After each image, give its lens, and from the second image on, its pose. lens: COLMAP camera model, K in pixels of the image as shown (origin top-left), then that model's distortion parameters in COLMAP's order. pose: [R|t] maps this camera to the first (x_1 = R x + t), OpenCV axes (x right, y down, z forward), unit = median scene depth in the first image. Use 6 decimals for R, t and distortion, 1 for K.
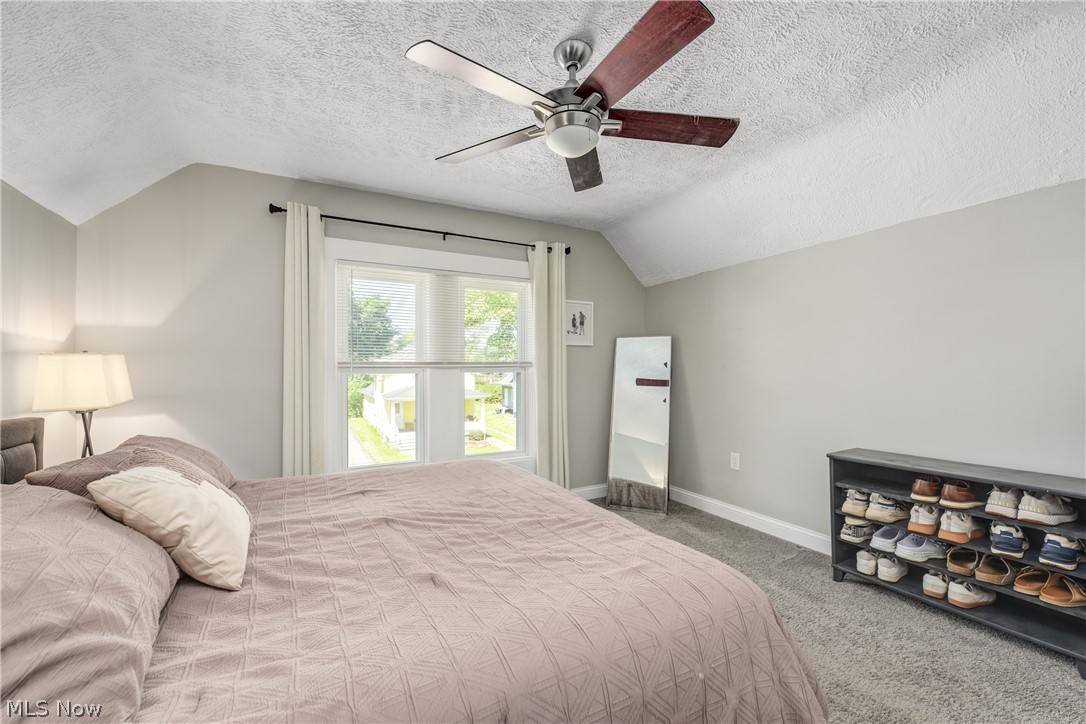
lens RADIAL K [[433.0, 0, 543.5], [0, 433.0, 364.3], [0, 0, 1]] dist [0.000944, -0.000788]
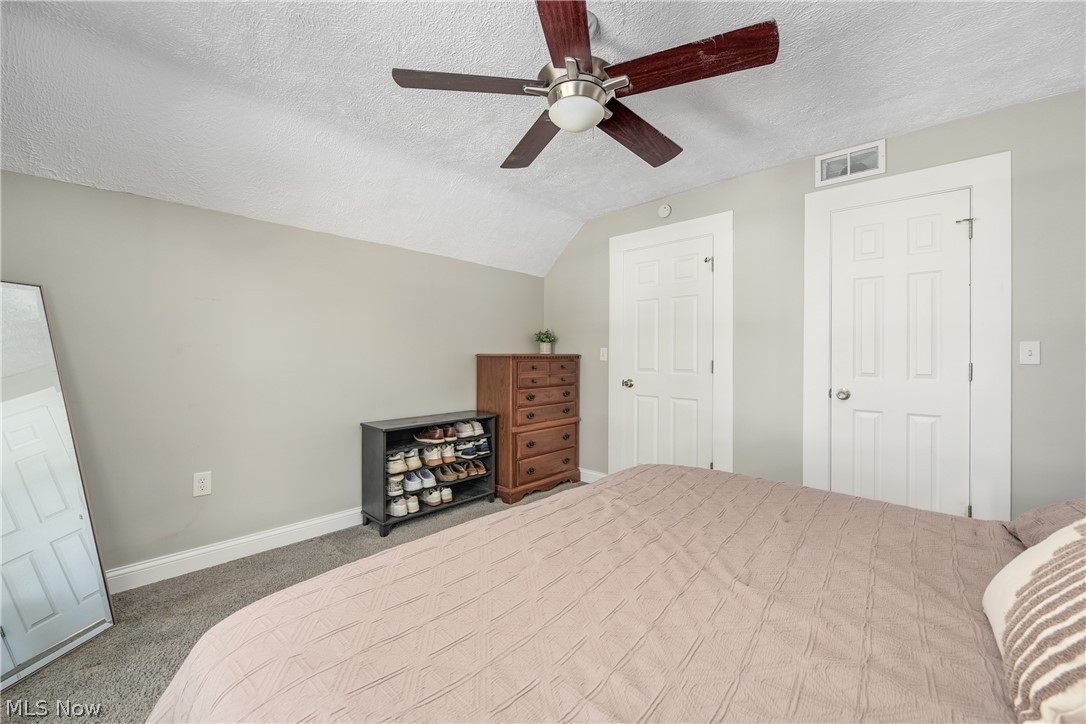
lens RADIAL K [[433.0, 0, 544.6], [0, 433.0, 360.7], [0, 0, 1]] dist [0.000944, -0.000788]
pose [[-0.326637, -0.001960, 0.945148, -0.656819], [-0.014610, 0.999889, -0.002976, 0.027426], [-0.945037, -0.014781, -0.326629, 1.130382]]
